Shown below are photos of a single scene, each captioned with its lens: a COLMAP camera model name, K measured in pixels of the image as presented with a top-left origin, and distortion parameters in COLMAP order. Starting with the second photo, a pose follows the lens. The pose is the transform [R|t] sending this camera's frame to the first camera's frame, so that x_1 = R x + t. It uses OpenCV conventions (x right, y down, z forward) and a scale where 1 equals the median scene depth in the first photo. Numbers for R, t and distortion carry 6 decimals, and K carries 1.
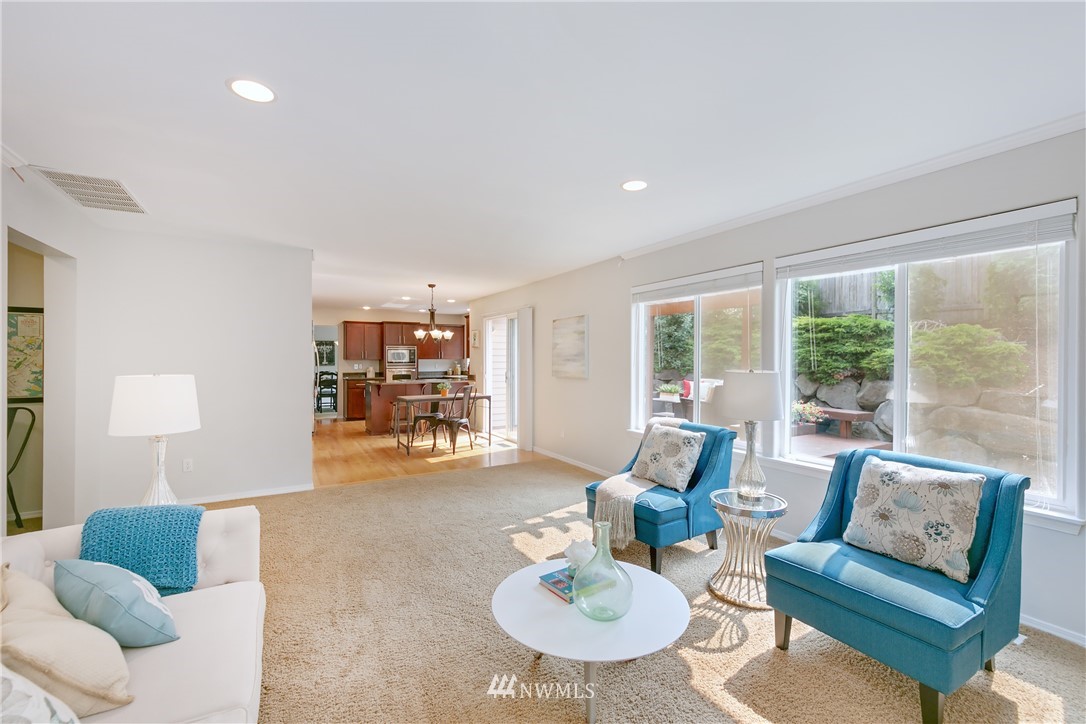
lens RADIAL K [[474.4, 0, 545.7], [0, 474.4, 367.5], [0, 0, 1]] dist [-0.001023, -0.000989]
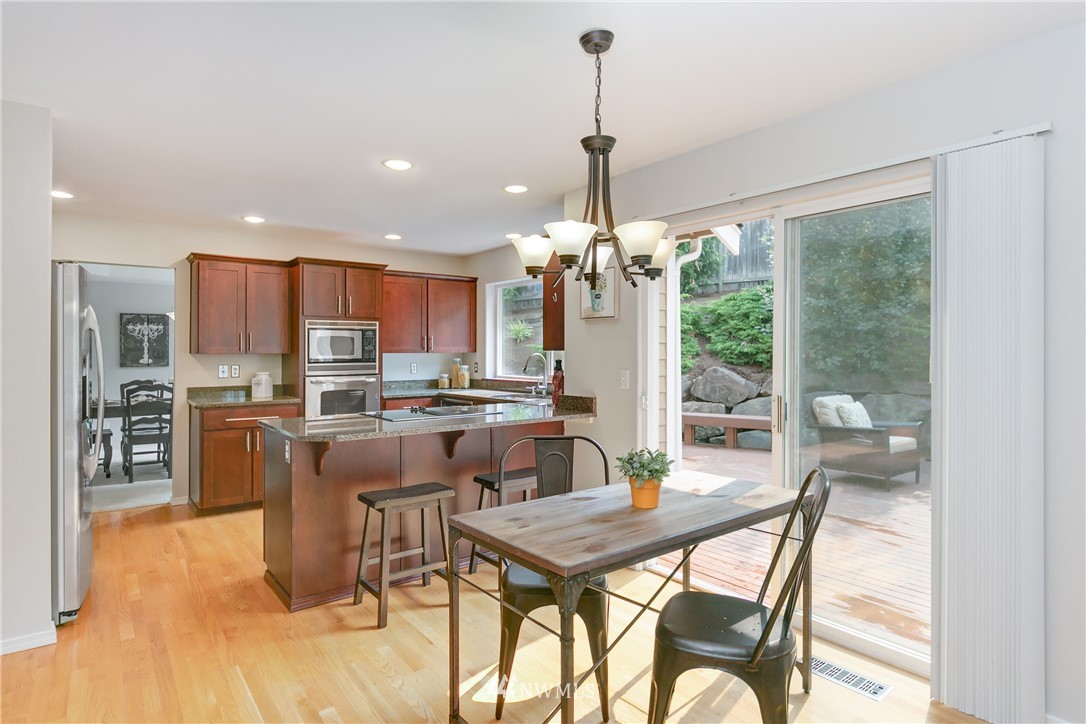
lens RADIAL K [[592.3, 0, 548.6], [0, 592.3, 354.9], [0, 0, 1]] dist [0.006203, -0.000541]
pose [[0.989897, -0.001781, 0.141778, -0.198975], [0.003788, 0.999896, -0.013888, -0.008007], [-0.141739, 0.014285, 0.989801, 0.465451]]
